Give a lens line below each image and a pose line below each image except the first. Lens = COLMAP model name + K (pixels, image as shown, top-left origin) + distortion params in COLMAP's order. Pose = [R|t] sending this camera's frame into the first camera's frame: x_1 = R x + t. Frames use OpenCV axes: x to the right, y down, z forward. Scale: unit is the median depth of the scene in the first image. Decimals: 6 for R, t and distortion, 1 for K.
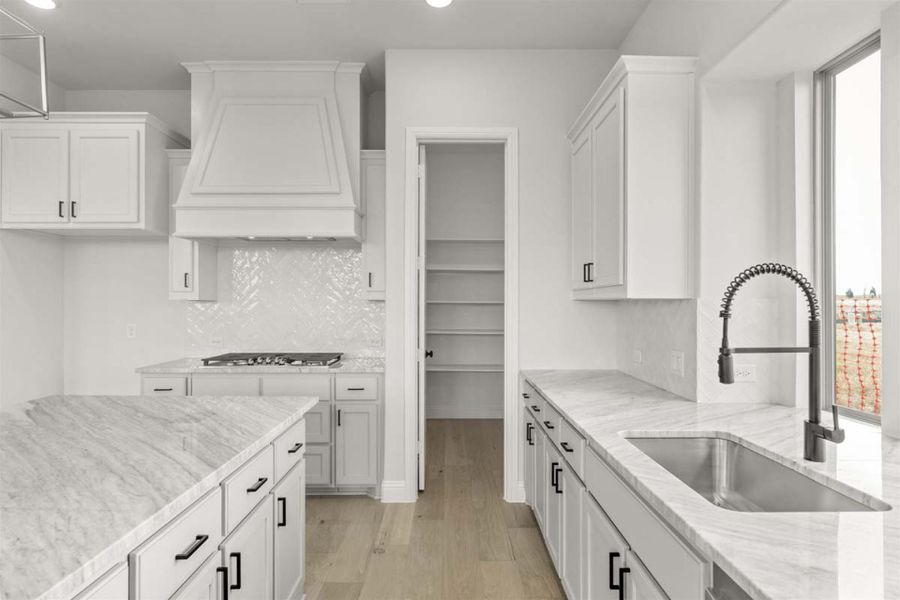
lens RADIAL K [[455.5, 0, 452.2], [0, 455.5, 297.7], [0, 0, 1]] dist [0.002266, 0.000251]
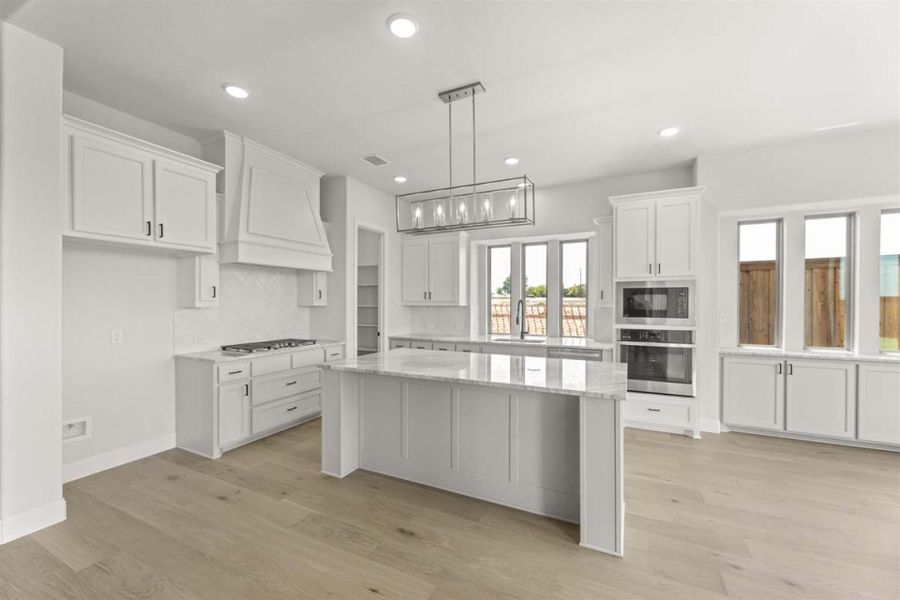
lens RADIAL K [[363.0, 0, 448.8], [0, 363.0, 303.1], [0, 0, 1]] dist [0.004073, -0.000462]
pose [[0.448741, -0.000734, 0.893662, -1.260709], [-0.012797, 0.999892, 0.007247, -0.023786], [-0.893570, -0.014688, 0.448683, -0.076820]]
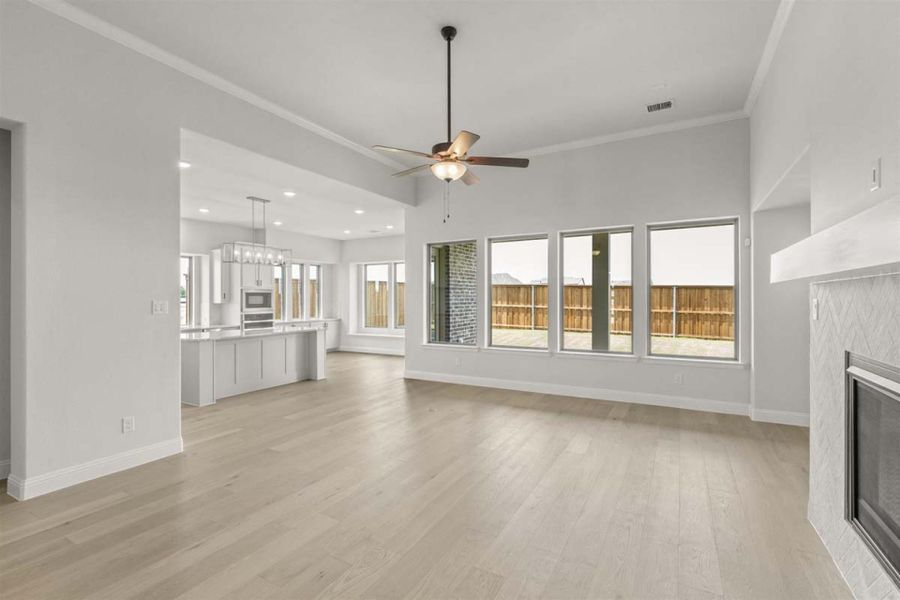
lens RADIAL K [[405.4, 0, 448.2], [0, 405.4, 290.2], [0, 0, 1]] dist [-0.004503, -0.000009]
pose [[-0.866122, 0.017813, 0.499516, -2.297348], [0.002092, 0.999485, -0.032015, -0.002292], [-0.499829, -0.026684, -0.865713, 1.560582]]
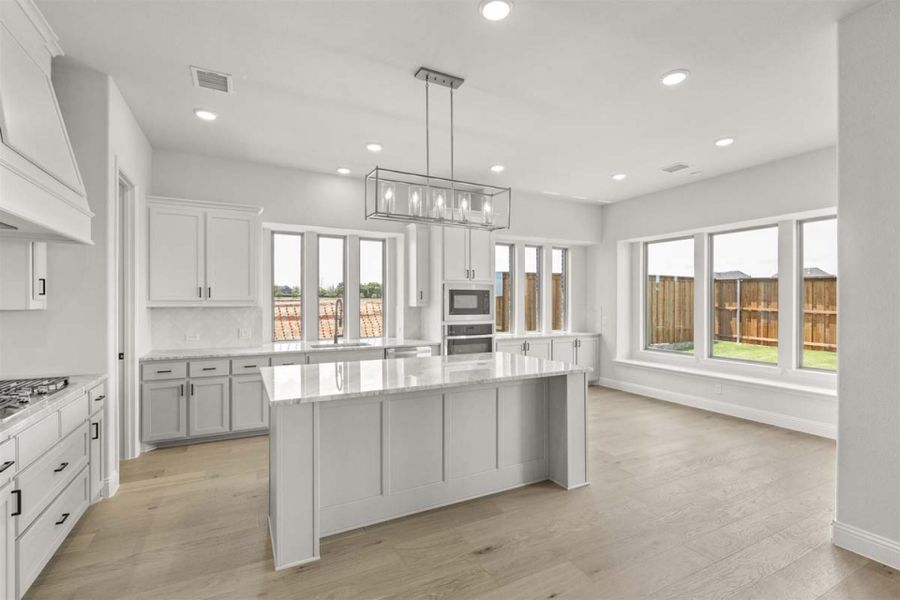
lens RADIAL K [[404.5, 0, 446.9], [0, 404.5, 302.1], [0, 0, 1]] dist [0.003043, -0.000618]
pose [[-0.447433, -0.000567, 0.894317, -1.287737], [-0.012169, 0.999911, -0.005454, -0.015121], [-0.894235, -0.013323, -0.447400, 0.674704]]
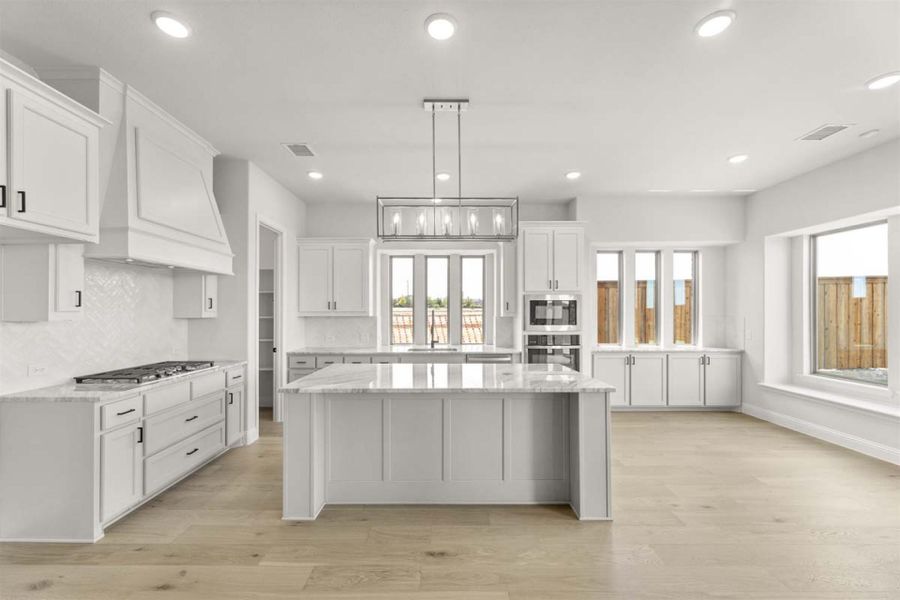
lens RADIAL K [[363.0, 0, 445.7], [0, 363.0, 309.8], [0, 0, 1]] dist [0.004073, -0.000462]
pose [[0.009362, 0.007057, 0.999931, -1.342684], [-0.012000, 0.999904, -0.006945, -0.021330], [-0.999884, -0.011934, 0.009446, 0.278240]]
